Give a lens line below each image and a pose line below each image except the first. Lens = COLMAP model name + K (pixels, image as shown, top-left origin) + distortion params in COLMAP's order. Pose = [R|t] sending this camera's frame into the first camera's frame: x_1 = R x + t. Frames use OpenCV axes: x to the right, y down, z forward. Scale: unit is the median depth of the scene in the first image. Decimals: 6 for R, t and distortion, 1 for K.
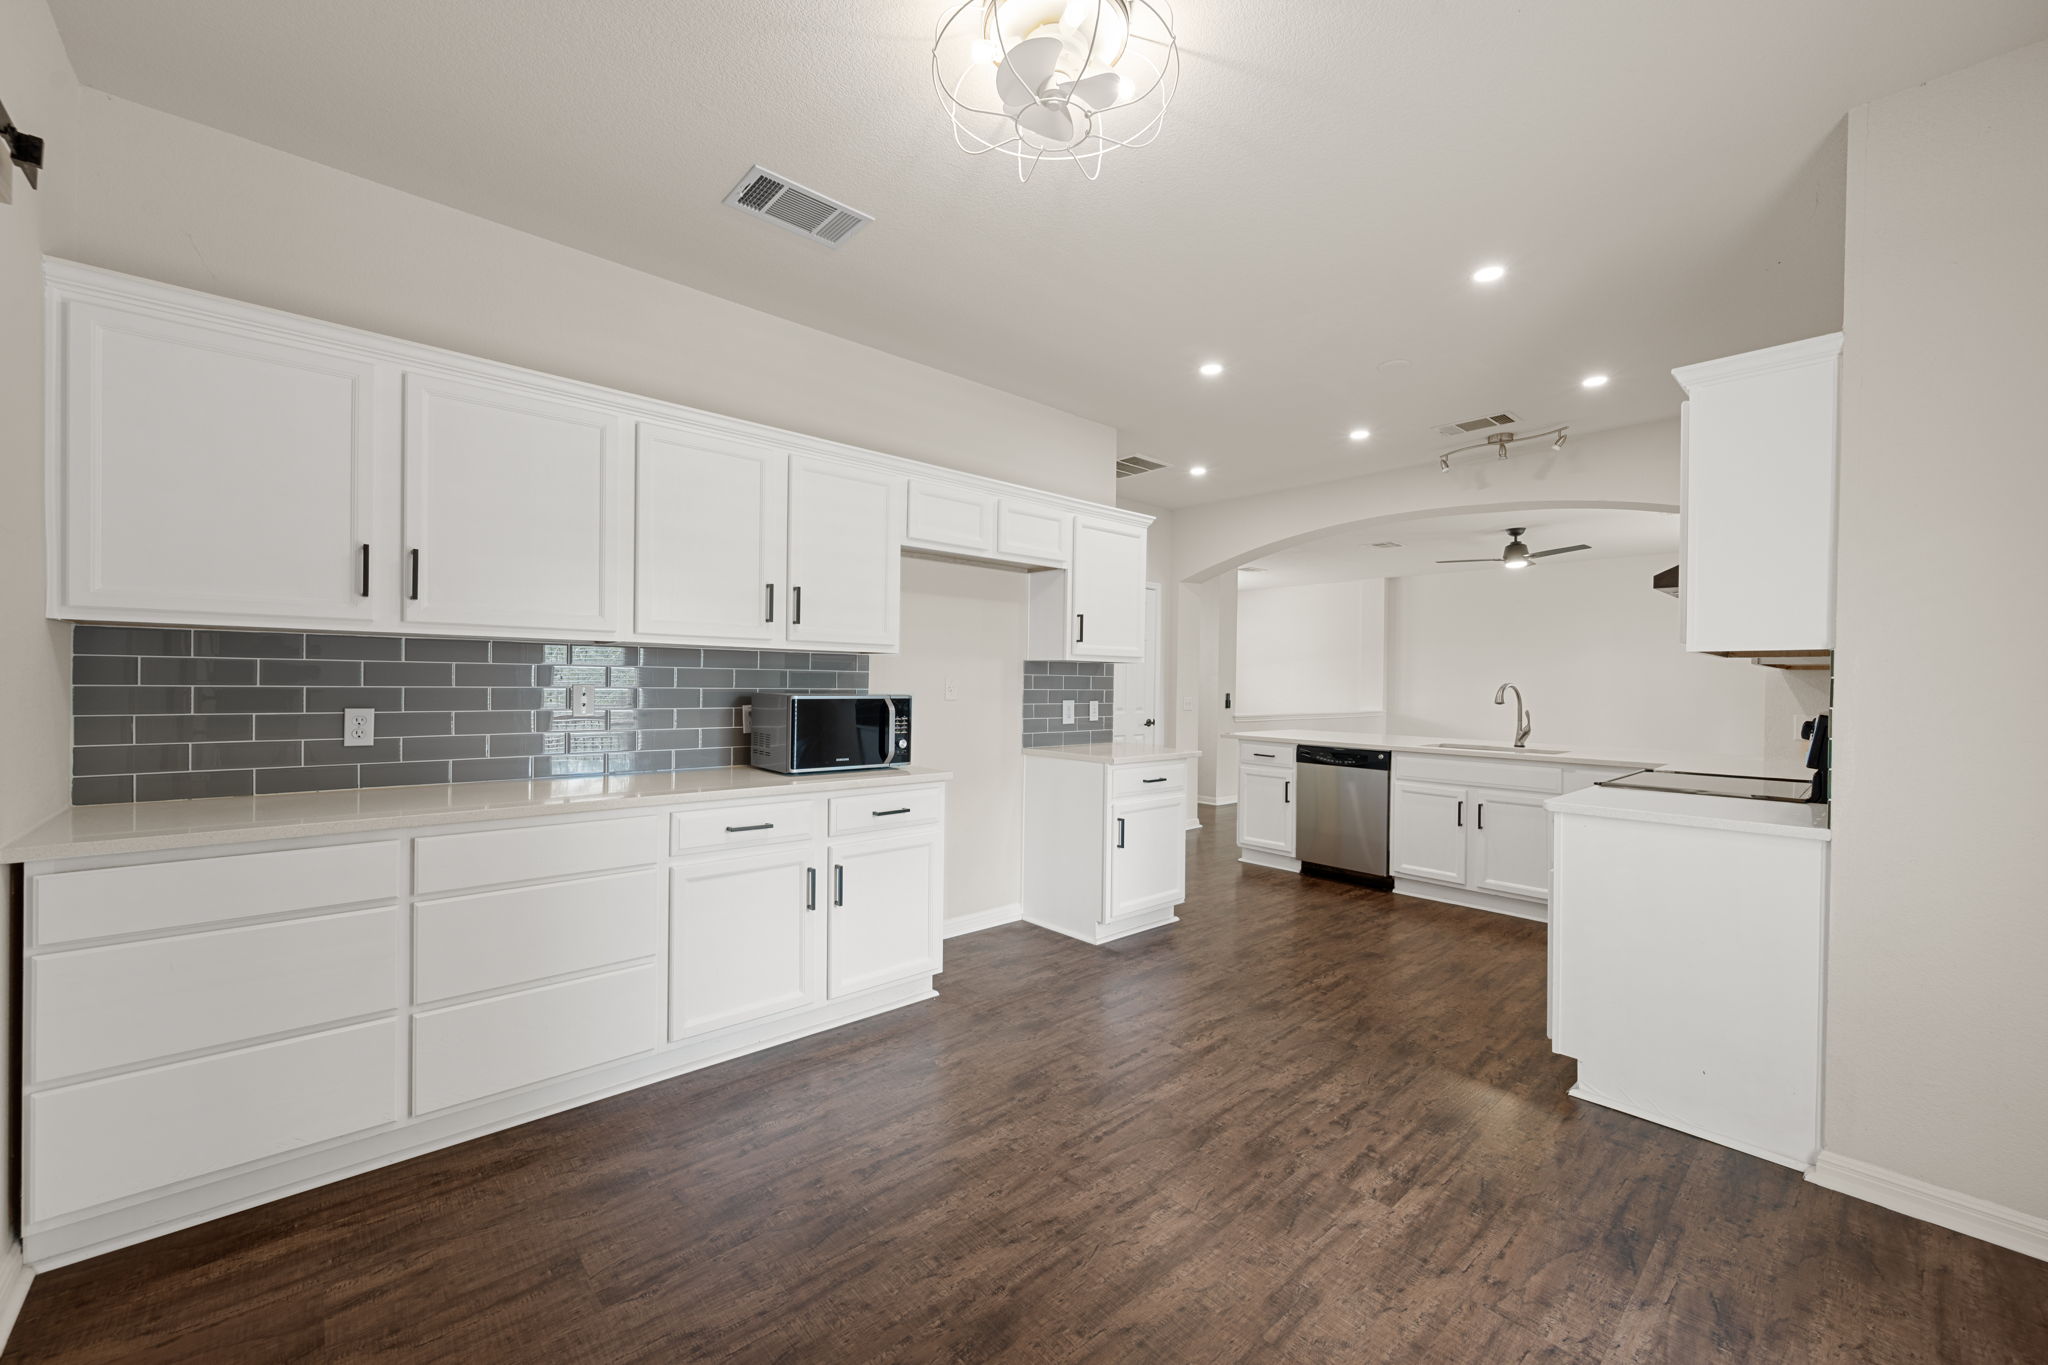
lens RADIAL K [[792.9, 0, 1035.5], [0, 792.9, 686.2], [0, 0, 1]] dist [-0.001689, -0.000366]
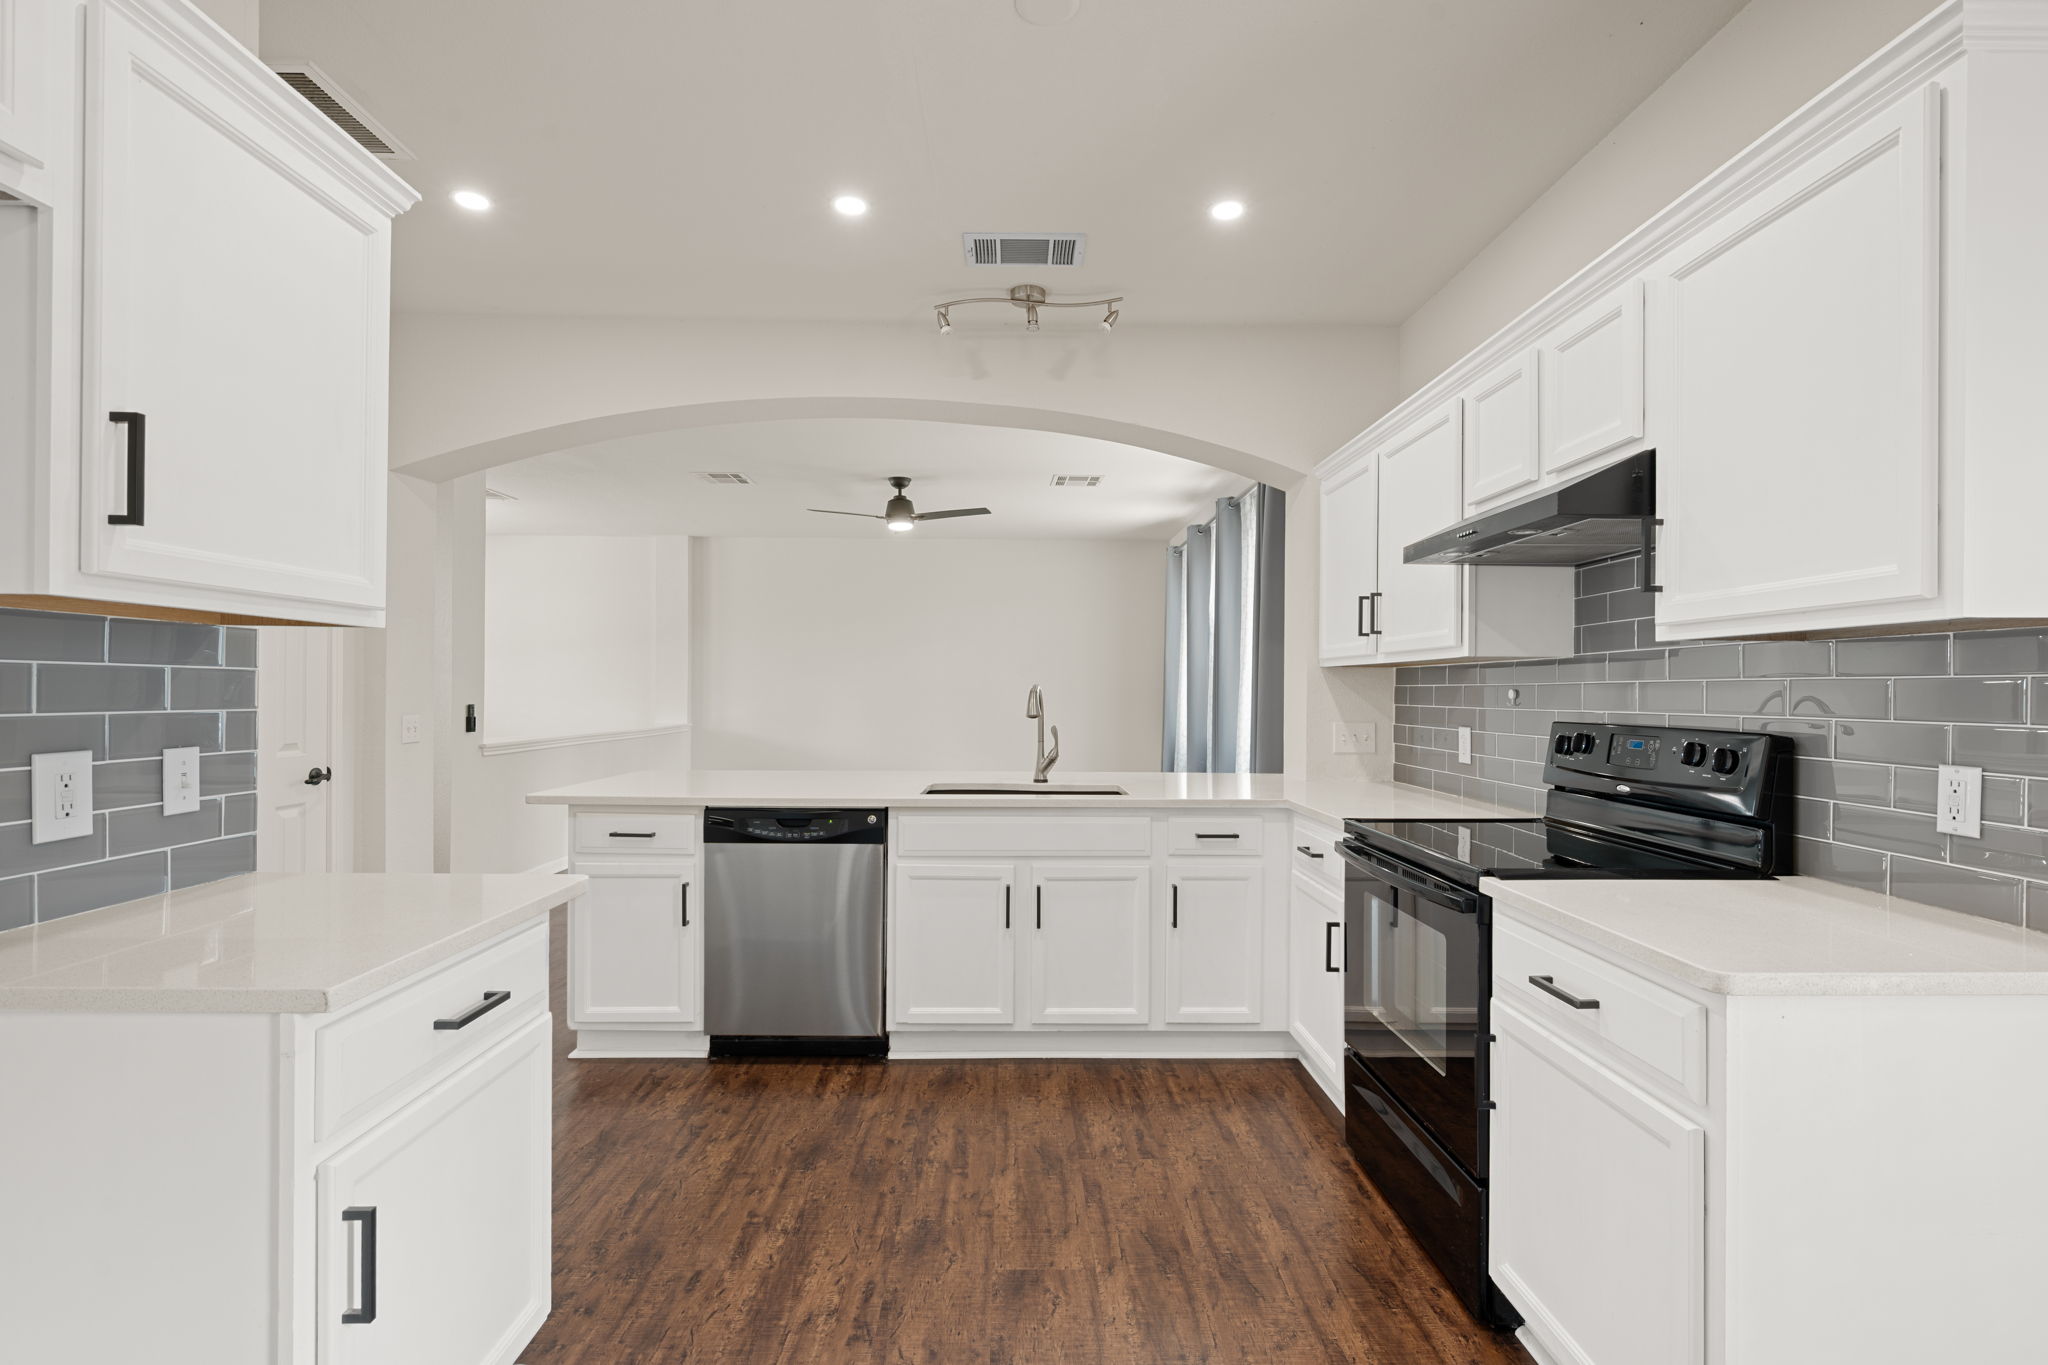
lens RADIAL K [[950.4, 0, 1022.0], [0, 950.4, 695.2], [0, 0, 1]] dist [-0.000038, -0.001861]
pose [[0.668136, -0.011354, 0.743953, 0.018192], [0.005749, 0.999932, 0.010098, -0.003066], [-0.744017, -0.002470, 0.668156, 0.494624]]
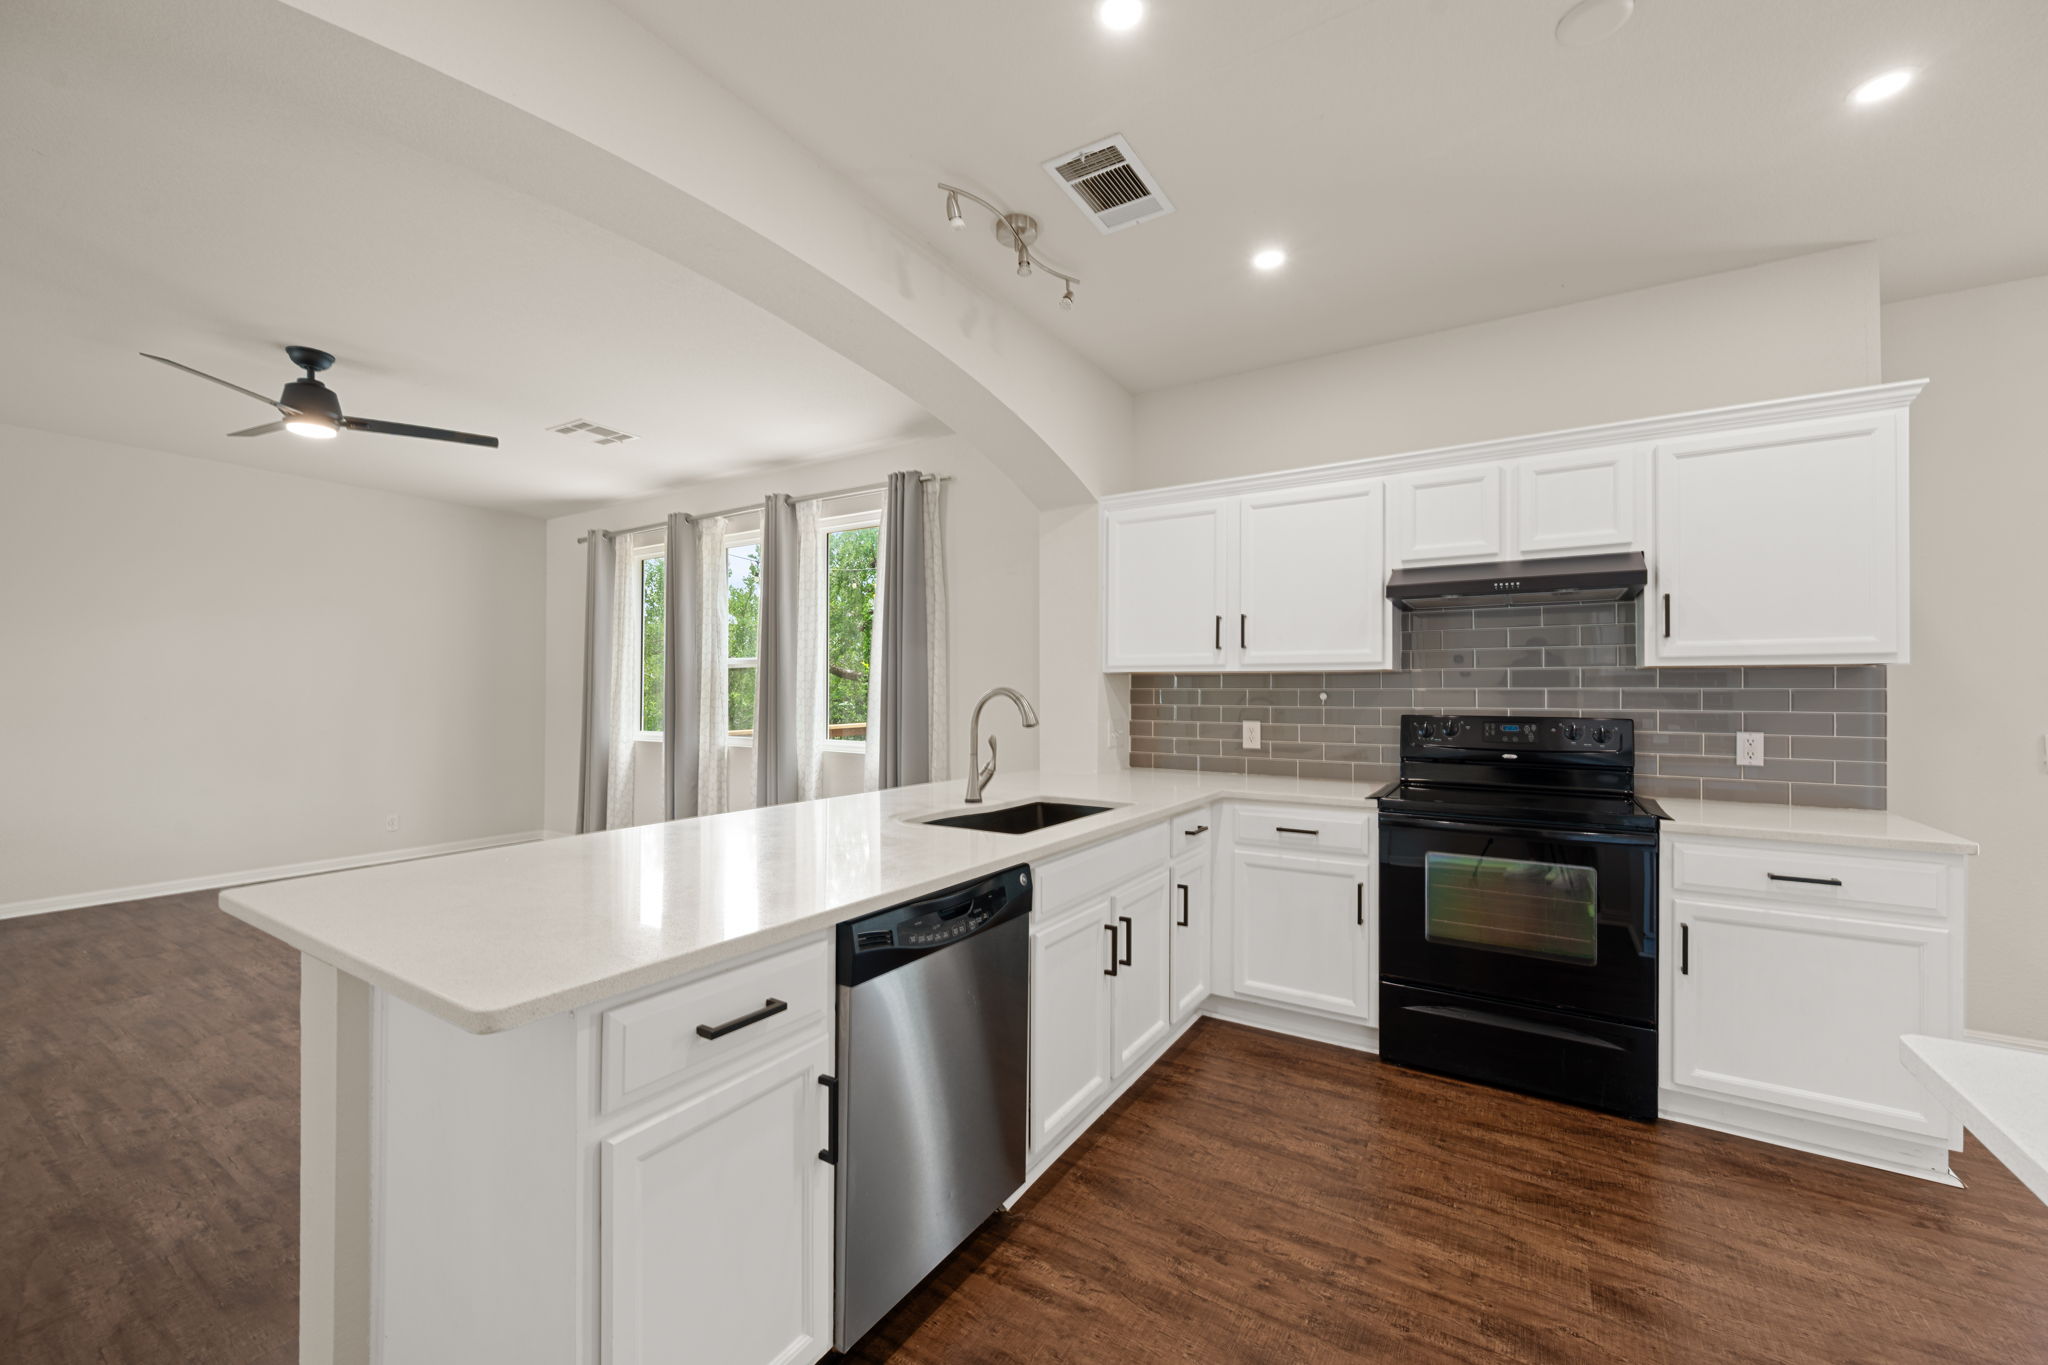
lens RADIAL K [[792.9, 0, 1040.6], [0, 792.9, 688.7], [0, 0, 1]] dist [-0.001689, -0.000366]
pose [[-0.258192, -0.008068, 0.966060, 0.063027], [-0.002898, 0.999967, 0.007577, -0.007405], [-0.966089, -0.000844, -0.258207, 1.114083]]
